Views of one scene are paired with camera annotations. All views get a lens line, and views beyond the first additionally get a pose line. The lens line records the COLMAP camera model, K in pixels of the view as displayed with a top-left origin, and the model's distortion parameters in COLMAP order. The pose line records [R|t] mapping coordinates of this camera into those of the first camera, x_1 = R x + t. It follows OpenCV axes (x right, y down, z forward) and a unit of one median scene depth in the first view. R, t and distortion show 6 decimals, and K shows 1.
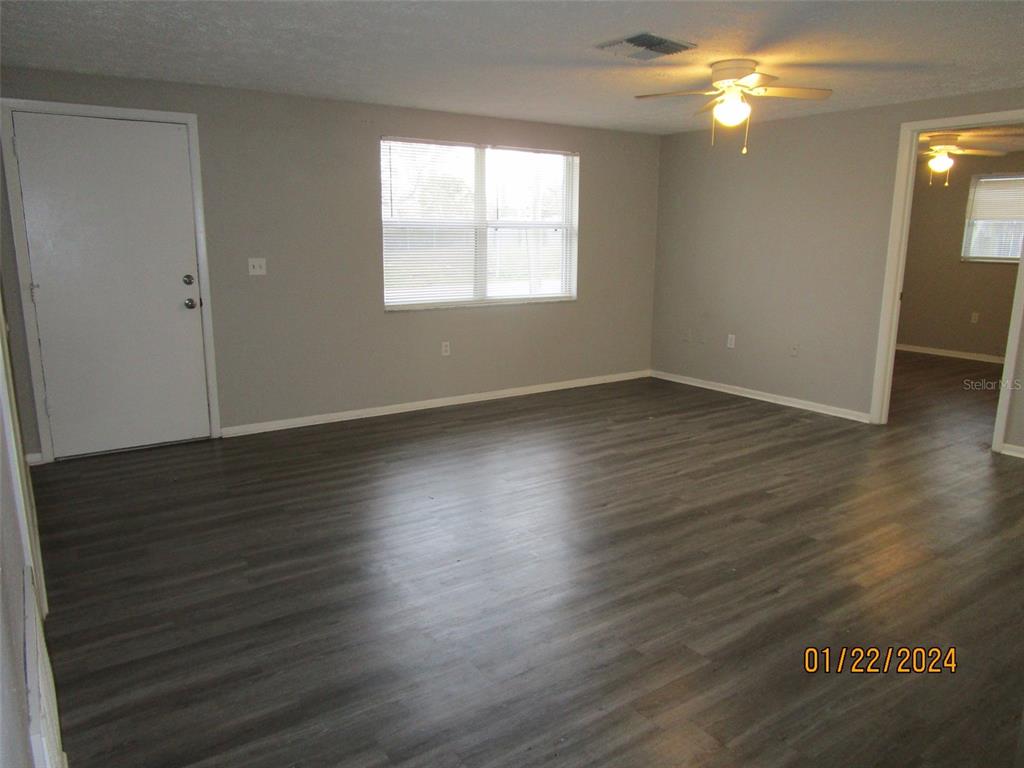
lens RADIAL K [[737.7, 0, 512.0], [0, 737.7, 384.0], [0, 0, 1]] dist [-0.024067, -0.001857]
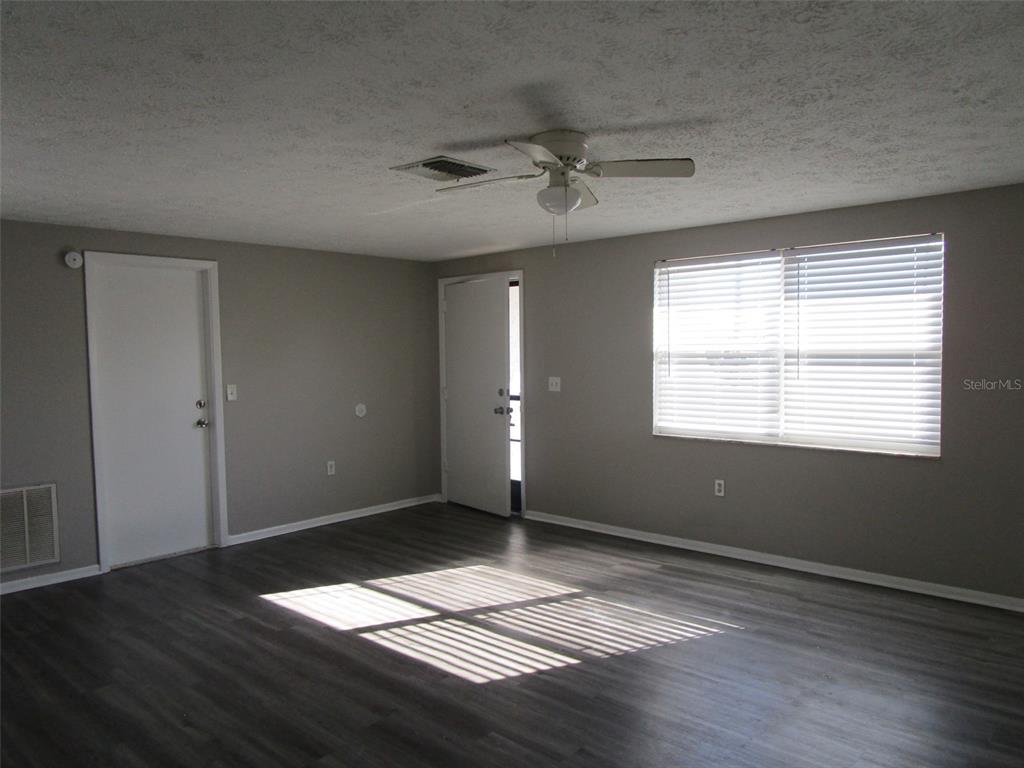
lens RADIAL K [[737.7, 0, 512.0], [0, 737.7, 384.0], [0, 0, 1]] dist [-0.024067, -0.001857]
pose [[0.230067, 0.036699, -0.972483, 1.043898], [-0.184871, 0.982740, -0.006650, -0.177652], [0.955454, 0.181314, 0.232880, 0.832449]]
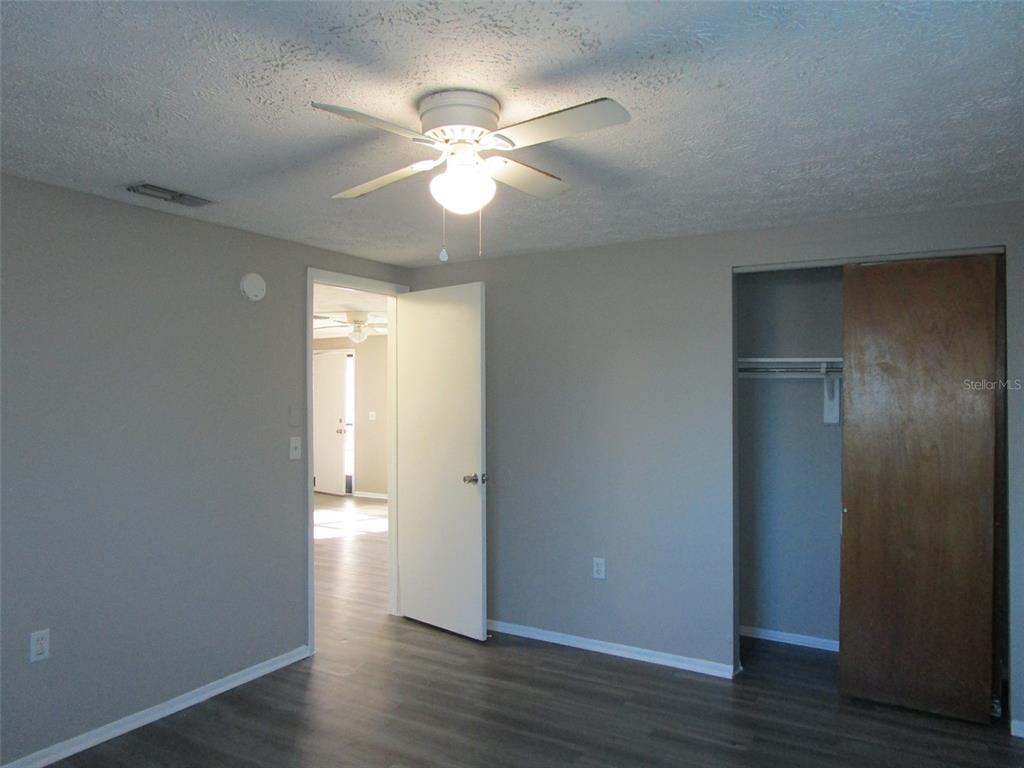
lens RADIAL K [[737.7, 0, 512.0], [0, 737.7, 384.0], [0, 0, 1]] dist [-0.024067, -0.001857]
pose [[0.408674, -0.017634, -0.912510, 2.189549], [-0.187266, 0.976921, -0.102747, -0.137528], [0.893262, 0.212872, 0.395940, 0.652937]]
